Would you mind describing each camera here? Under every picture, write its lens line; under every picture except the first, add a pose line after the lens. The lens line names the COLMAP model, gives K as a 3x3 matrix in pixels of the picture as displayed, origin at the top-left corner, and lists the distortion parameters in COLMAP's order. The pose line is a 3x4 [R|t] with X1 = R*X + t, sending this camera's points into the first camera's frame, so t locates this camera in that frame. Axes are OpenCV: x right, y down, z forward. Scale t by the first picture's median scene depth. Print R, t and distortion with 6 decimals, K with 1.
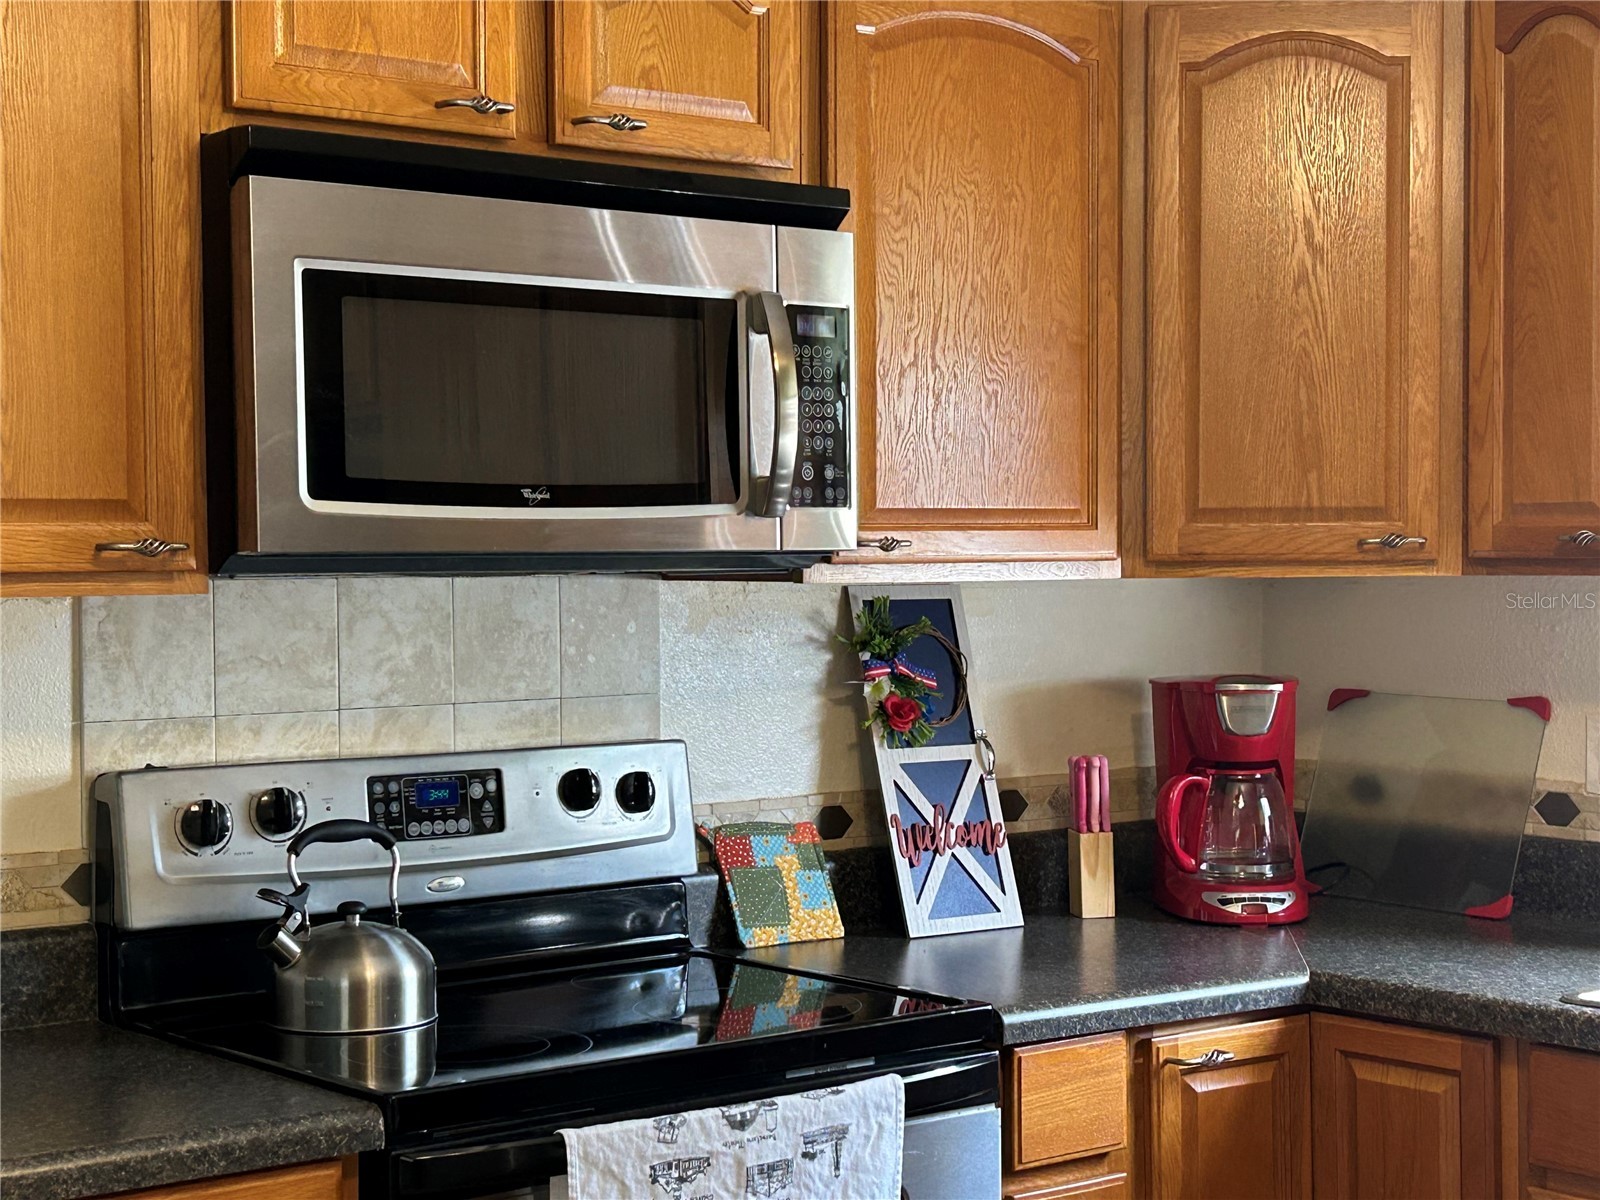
lens RADIAL K [[2708.1, 0, 801.0], [0, 2708.1, 611.6], [0, 0, 1]] dist [0.140033, 0.000000]
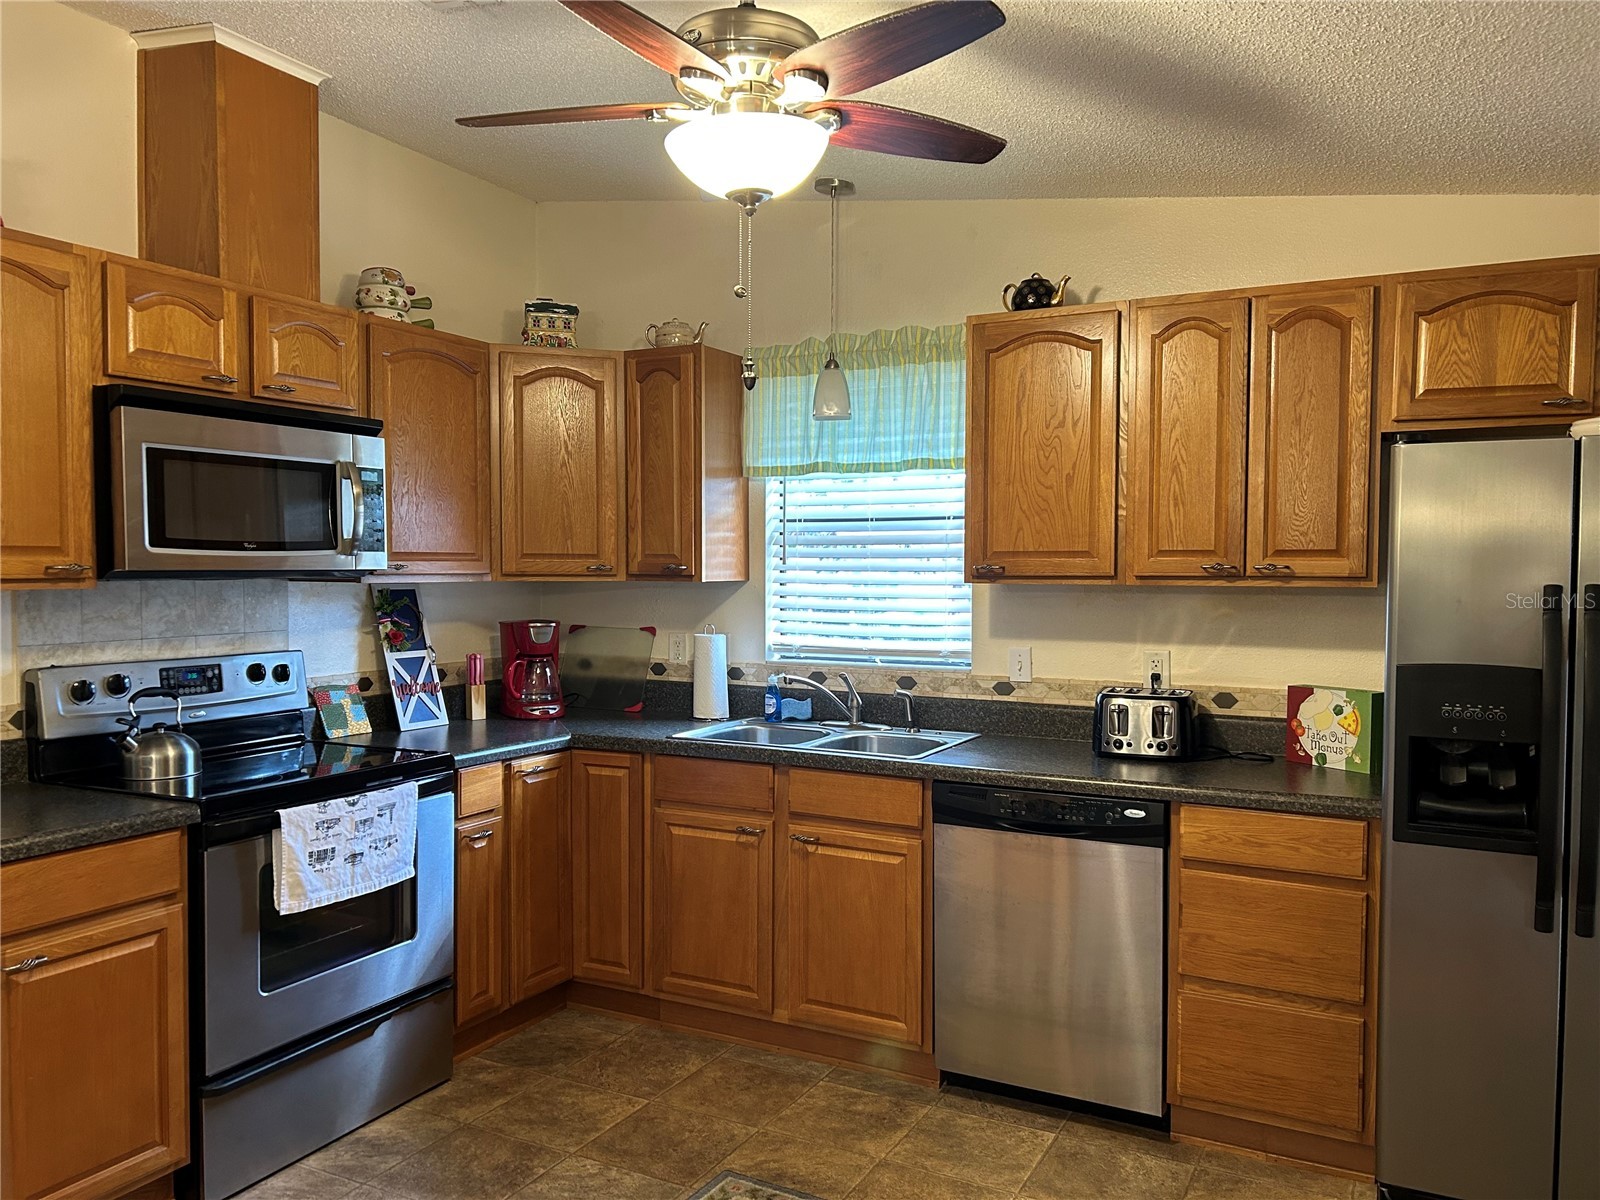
lens RADIAL K [[1205.4, 0, 799.5], [0, 1205.4, 601.2], [0, 0, 1]] dist [0.033930, -0.001593]
pose [[0.915303, -0.004005, 0.402746, -0.077595], [0.001076, 0.999971, 0.007500, -0.002335], [-0.402764, -0.006432, 0.915281, -0.137181]]
